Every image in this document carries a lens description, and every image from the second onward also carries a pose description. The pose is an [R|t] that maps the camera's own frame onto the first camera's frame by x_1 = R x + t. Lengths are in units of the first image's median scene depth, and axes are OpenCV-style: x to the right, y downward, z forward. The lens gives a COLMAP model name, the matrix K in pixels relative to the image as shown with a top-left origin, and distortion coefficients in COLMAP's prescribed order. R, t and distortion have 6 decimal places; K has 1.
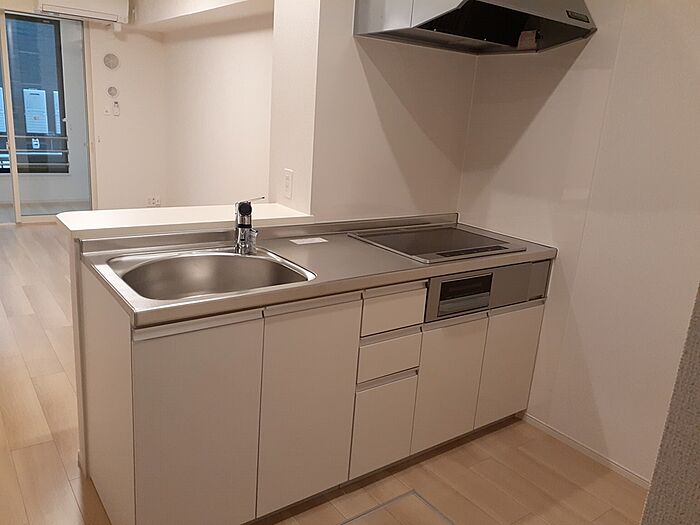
lens RADIAL K [[557.5, 0, 345.9], [0, 557.5, 256.0], [0, 0, 1]] dist [0.038352, -0.014843]
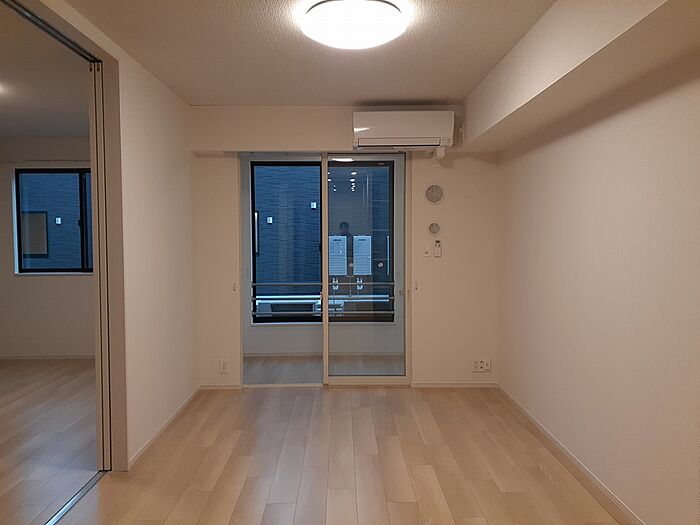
lens RADIAL K [[557.5, 0, 345.4], [0, 557.5, 260.8], [0, 0, 1]] dist [0.038352, -0.014843]
pose [[0.794418, -0.050322, -0.605283, -0.024178], [-0.095375, 0.973863, -0.206142, -0.055556], [0.599836, 0.221492, 0.768855, 0.254242]]
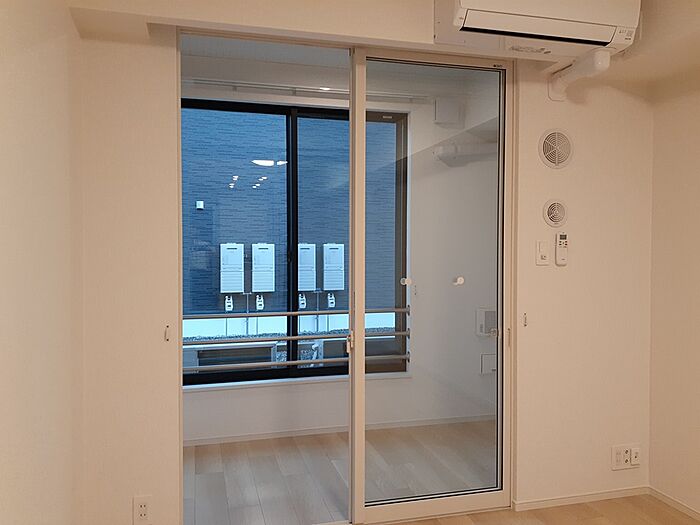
lens RADIAL K [[557.5, 0, 345.1], [0, 557.5, 261.1], [0, 0, 1]] dist [0.038352, -0.014843]
pose [[0.923232, -0.067615, -0.378247, -0.331730], [-0.029338, 0.969117, -0.244849, -0.117199], [0.383121, 0.237150, 0.892736, 0.452155]]
